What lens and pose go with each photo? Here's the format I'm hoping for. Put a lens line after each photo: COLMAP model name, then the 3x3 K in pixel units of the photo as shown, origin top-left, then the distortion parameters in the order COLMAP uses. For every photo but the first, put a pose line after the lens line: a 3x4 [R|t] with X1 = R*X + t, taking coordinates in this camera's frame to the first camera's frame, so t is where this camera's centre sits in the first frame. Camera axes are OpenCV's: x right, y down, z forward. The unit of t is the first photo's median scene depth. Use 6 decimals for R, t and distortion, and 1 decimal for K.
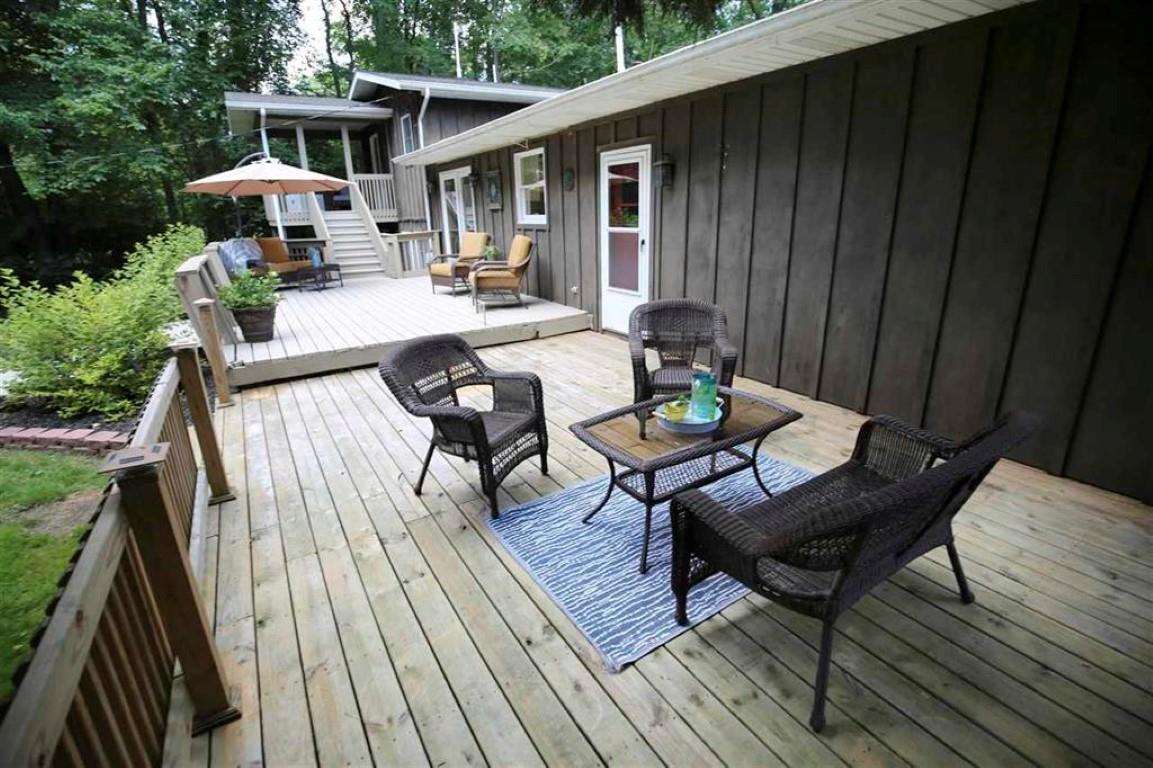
lens RADIAL K [[528.1, 0, 568.2], [0, 528.1, 379.3], [0, 0, 1]] dist [-0.028019, 0.000054]
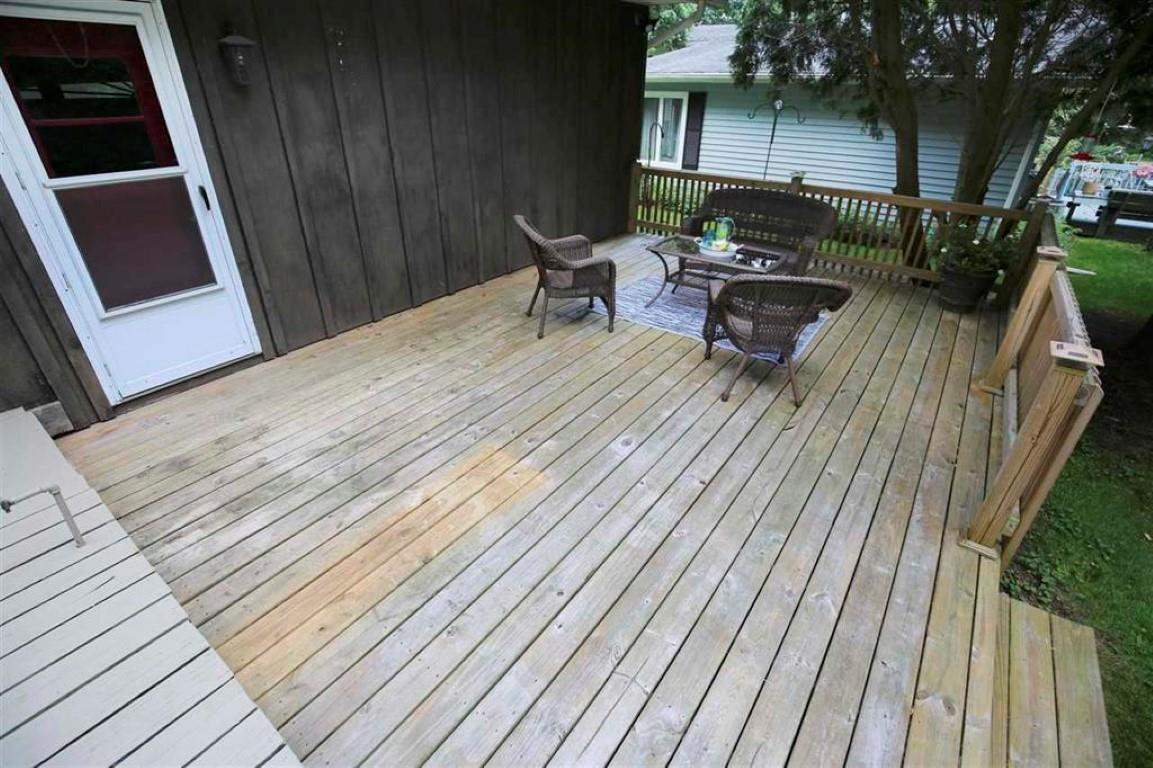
lens RADIAL K [[528.1, 0, 570.7], [0, 528.1, 385.7], [0, 0, 1]] dist [-0.028019, 0.000054]
pose [[-0.369527, -0.437370, 0.819852, -0.501930], [0.286661, 0.785611, 0.548308, -0.275608], [-0.883898, 0.437634, -0.164927, 0.807225]]
